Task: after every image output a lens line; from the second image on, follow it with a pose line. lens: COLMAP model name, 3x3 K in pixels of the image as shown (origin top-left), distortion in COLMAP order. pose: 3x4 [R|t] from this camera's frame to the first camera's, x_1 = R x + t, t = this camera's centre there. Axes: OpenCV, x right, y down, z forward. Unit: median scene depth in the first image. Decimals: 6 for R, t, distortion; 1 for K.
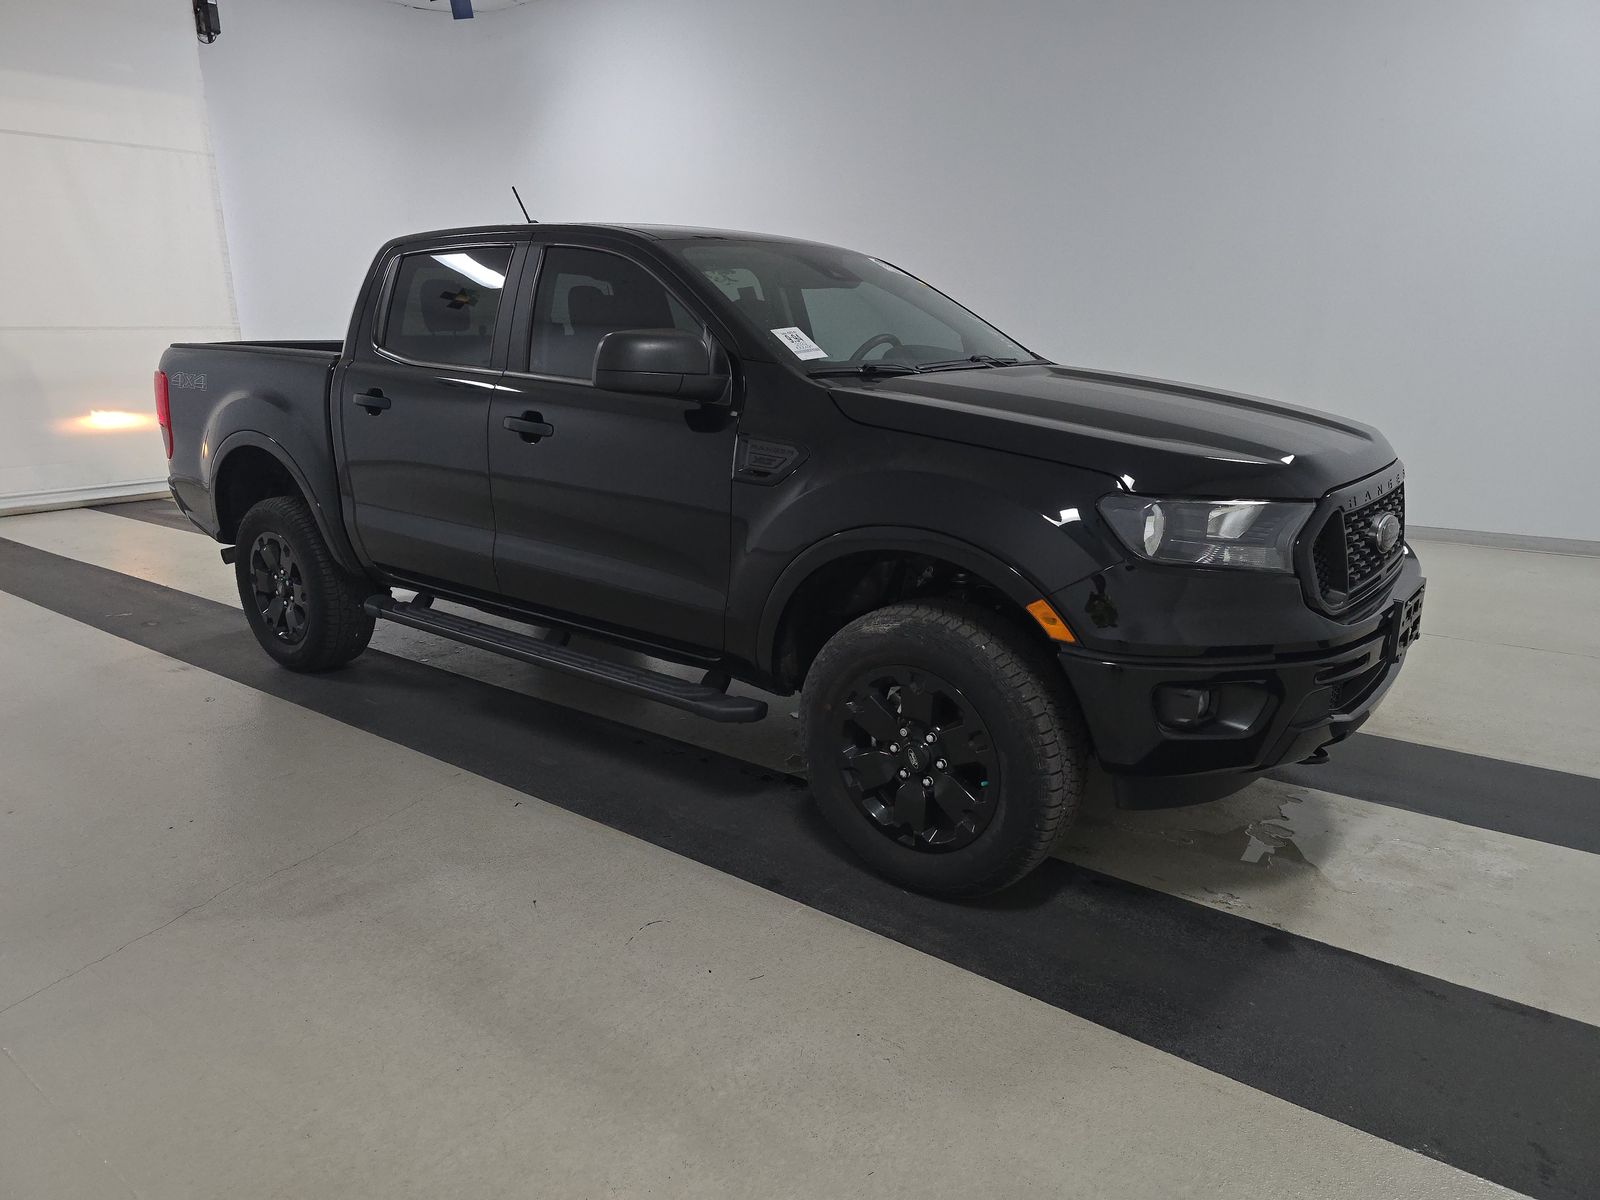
lens RADIAL K [[1074.4, 0, 801.9], [0, 1074.4, 597.4], [0, 0, 1]] dist [0.063639, -0.059730]
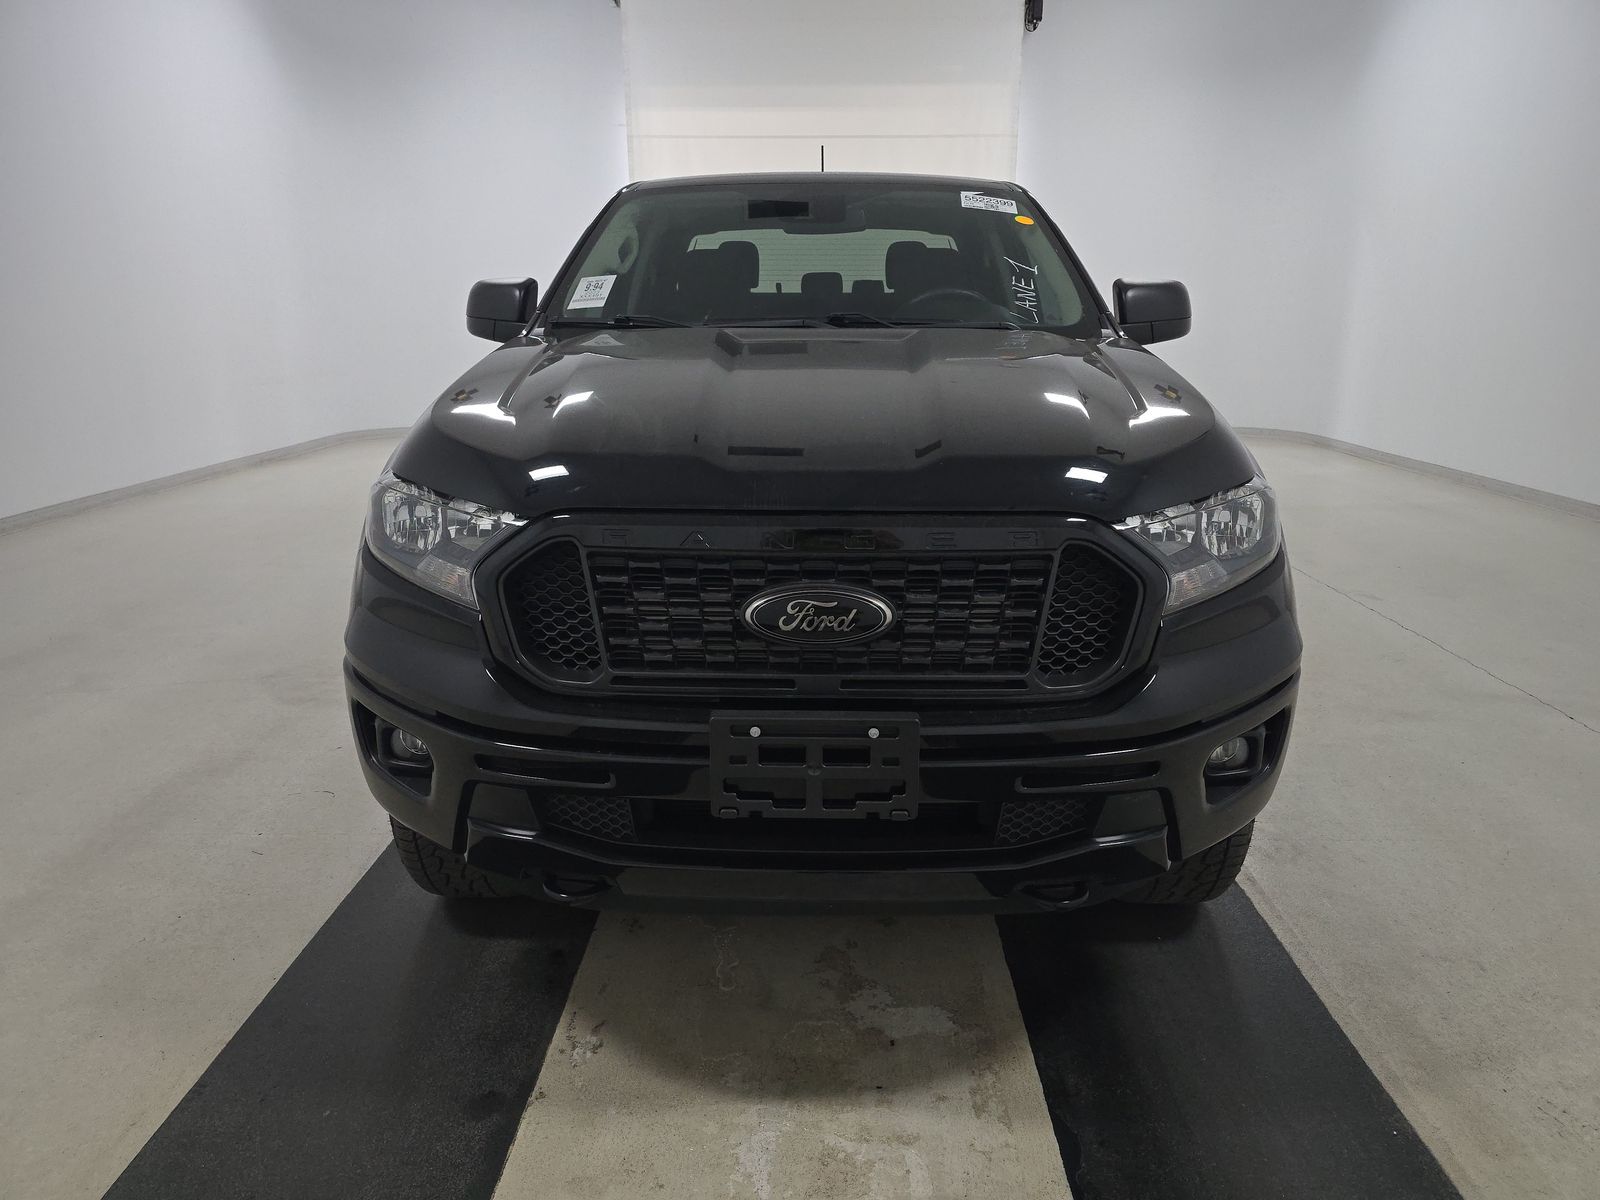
lens RADIAL K [[1074.4, 0, 801.9], [0, 1074.4, 597.4], [0, 0, 1]] dist [0.063639, -0.059730]
pose [[0.589952, 0.212515, -0.778970, 0.912043], [-0.191677, 0.974025, 0.120563, -0.125757], [0.784357, 0.078185, 0.615362, 0.587945]]
